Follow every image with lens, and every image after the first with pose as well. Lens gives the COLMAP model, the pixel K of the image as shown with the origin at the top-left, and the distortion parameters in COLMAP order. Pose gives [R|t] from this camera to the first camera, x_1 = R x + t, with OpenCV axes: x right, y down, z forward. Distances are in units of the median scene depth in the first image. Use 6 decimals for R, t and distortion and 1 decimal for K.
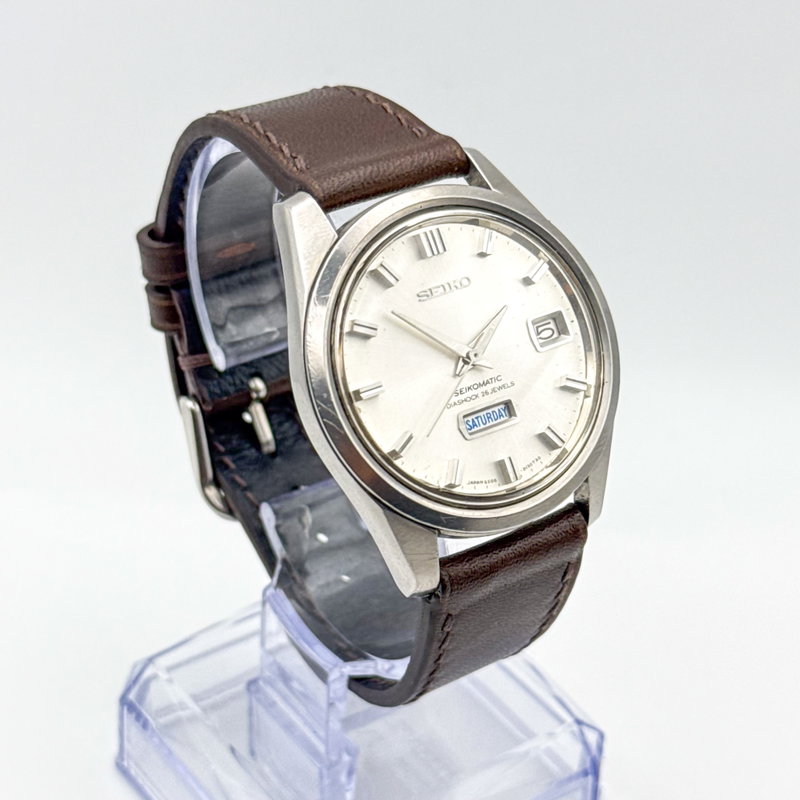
lens RADIAL K [[2199.7, 0, 400.0], [0, 2199.7, 400.0], [0, 0, 1]] dist [-0.368484, -0.658905]
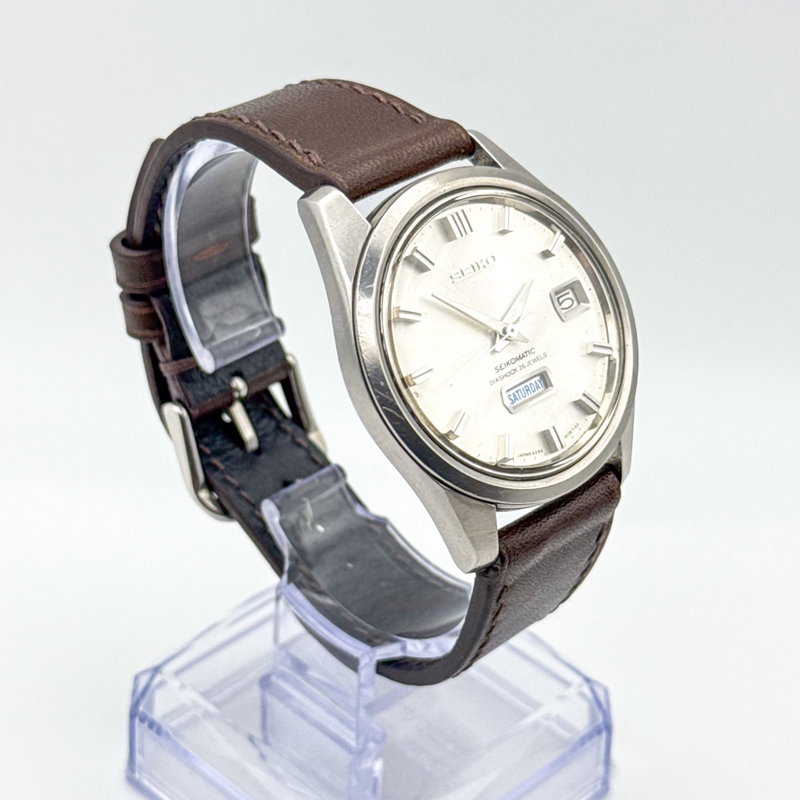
lens RADIAL K [[2199.7, 0, 400.0], [0, 2199.7, 400.0], [0, 0, 1]] dist [-0.368484, -0.658905]
pose [[0.985451, -0.098974, 0.138168, -0.154643], [0.098113, 0.995090, 0.013041, -0.006373], [-0.138780, 0.000705, 0.990323, -0.004210]]
